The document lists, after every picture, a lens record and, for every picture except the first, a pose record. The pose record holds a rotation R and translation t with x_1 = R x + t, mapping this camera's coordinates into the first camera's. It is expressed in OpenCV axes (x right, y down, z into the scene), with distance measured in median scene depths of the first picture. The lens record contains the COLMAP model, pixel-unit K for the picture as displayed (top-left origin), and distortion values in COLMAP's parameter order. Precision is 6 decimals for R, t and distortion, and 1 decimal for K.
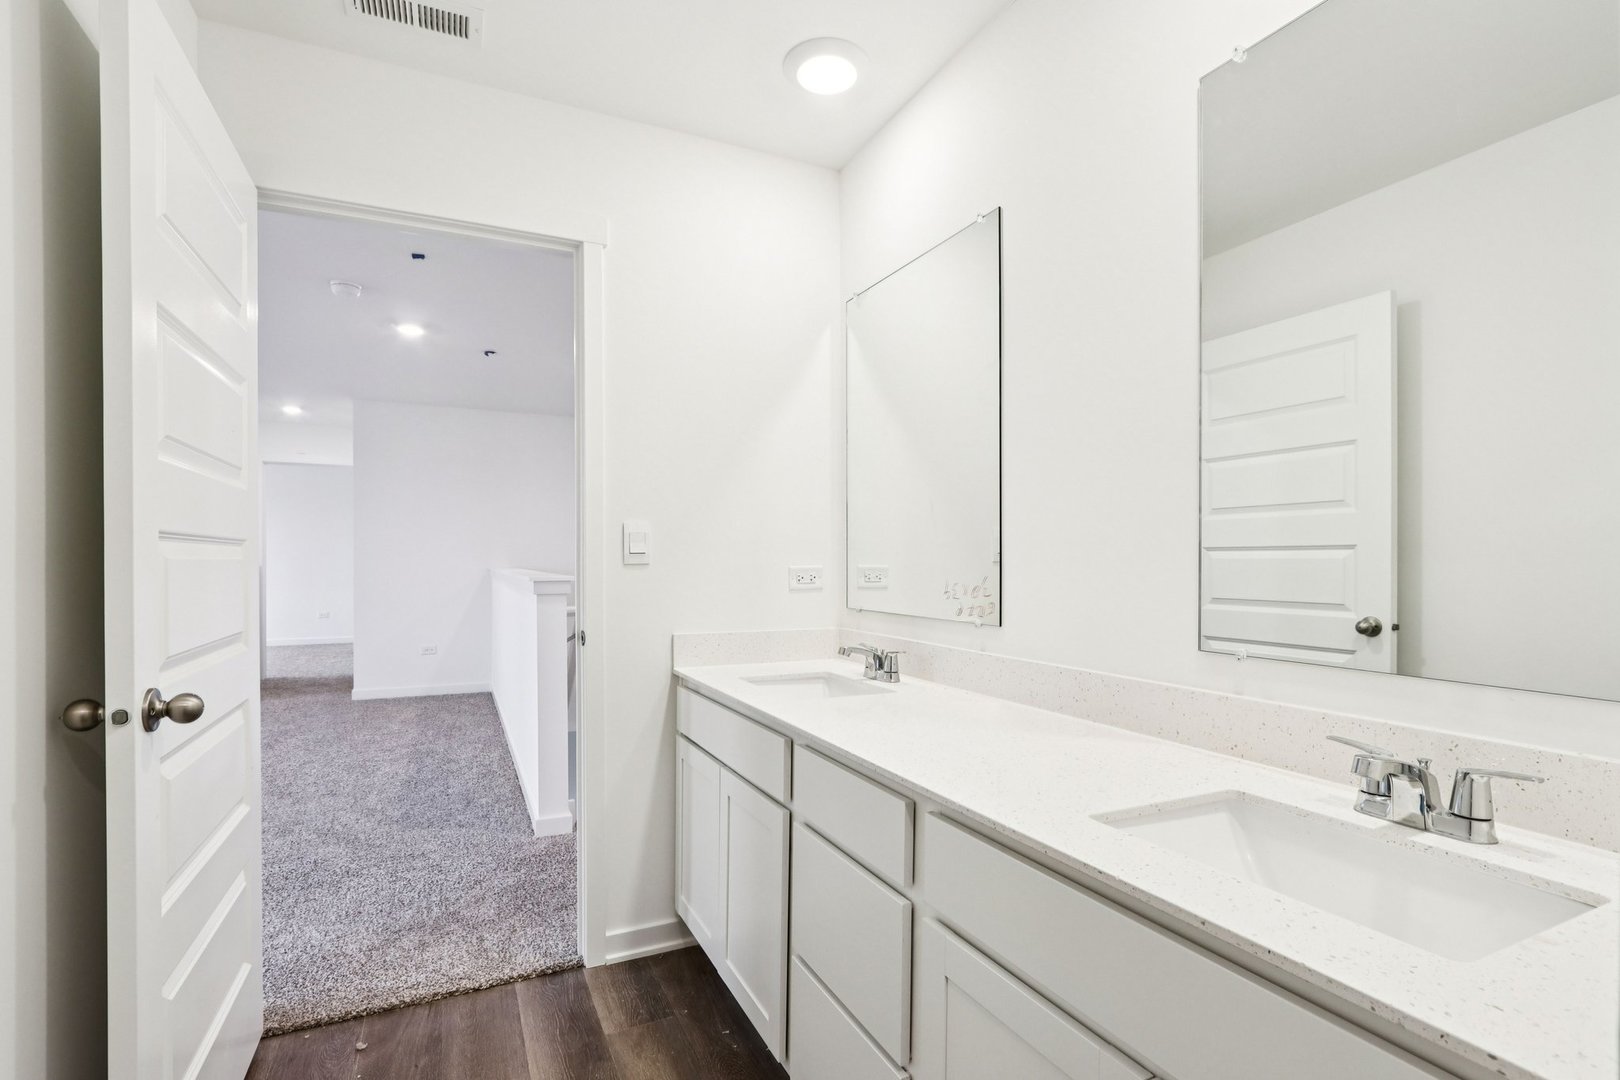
lens RADIAL K [[761.6, 0, 812.0], [0, 761.6, 537.8], [0, 0, 1]] dist [-0.000379, 0.000807]
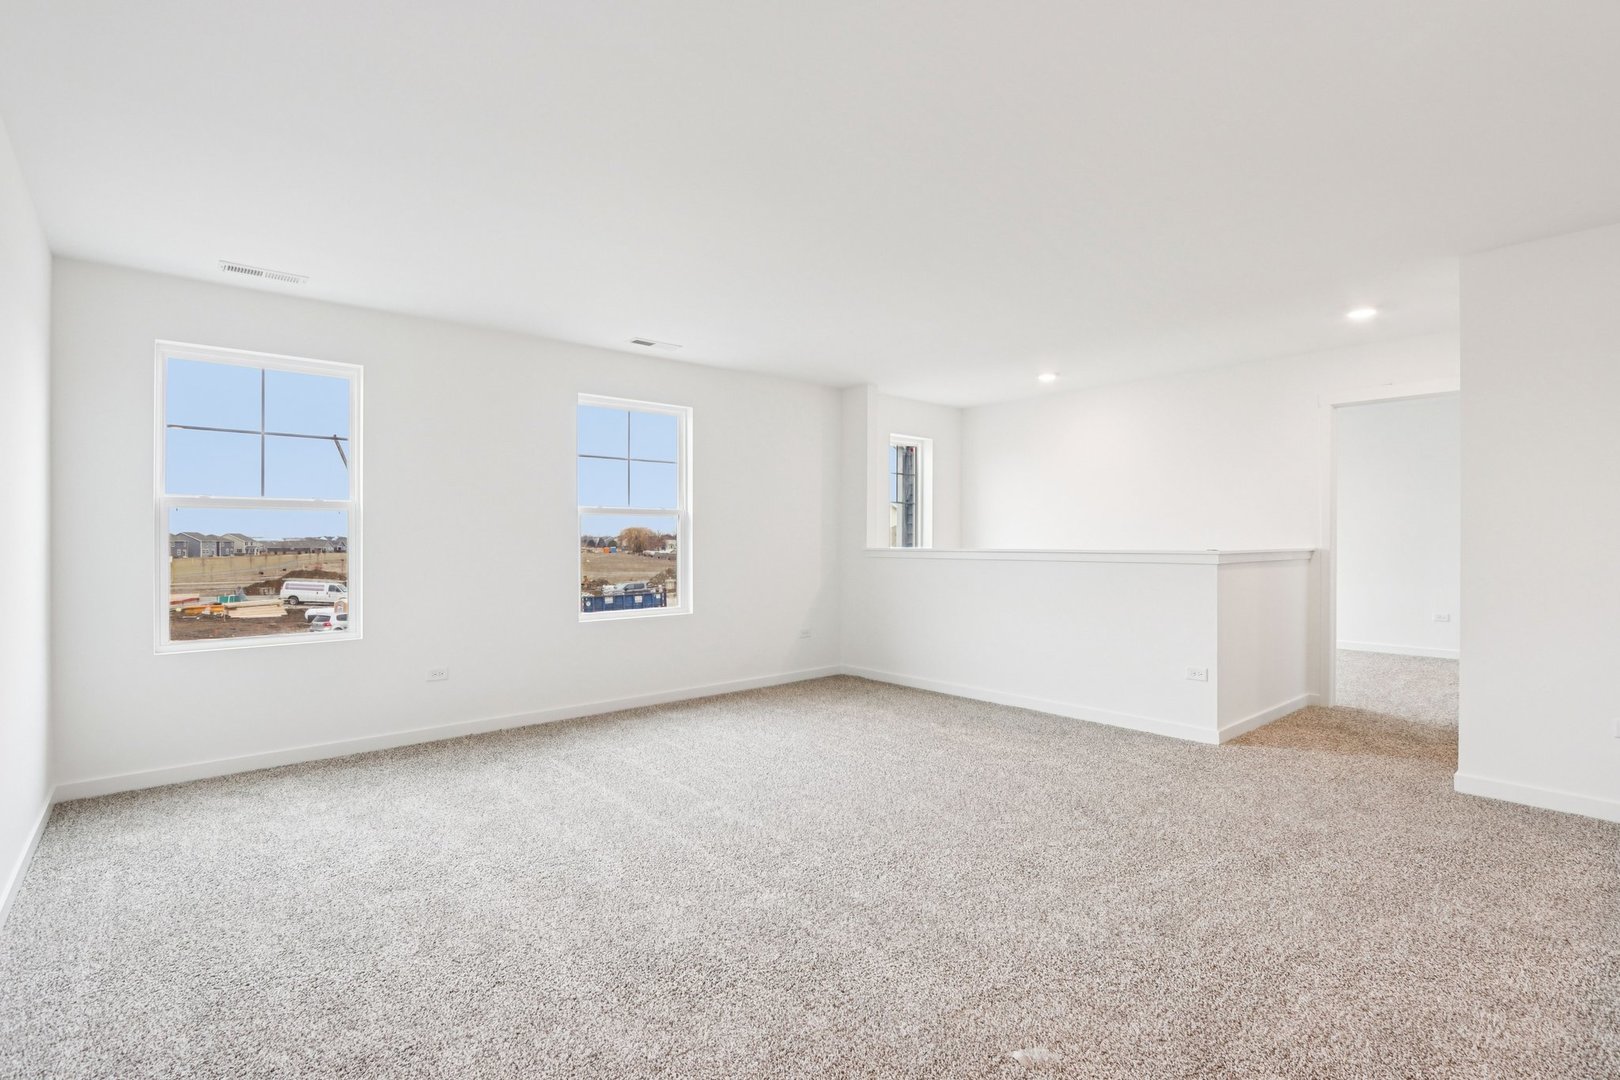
lens RADIAL K [[761.6, 0, 812.0], [0, 761.6, 537.8], [0, 0, 1]] dist [-0.000379, 0.000807]
pose [[0.274245, -0.001741, -0.961658, -0.166777], [0.029663, 0.999538, 0.006650, 0.008265], [0.961202, -0.030349, 0.274170, 0.340952]]
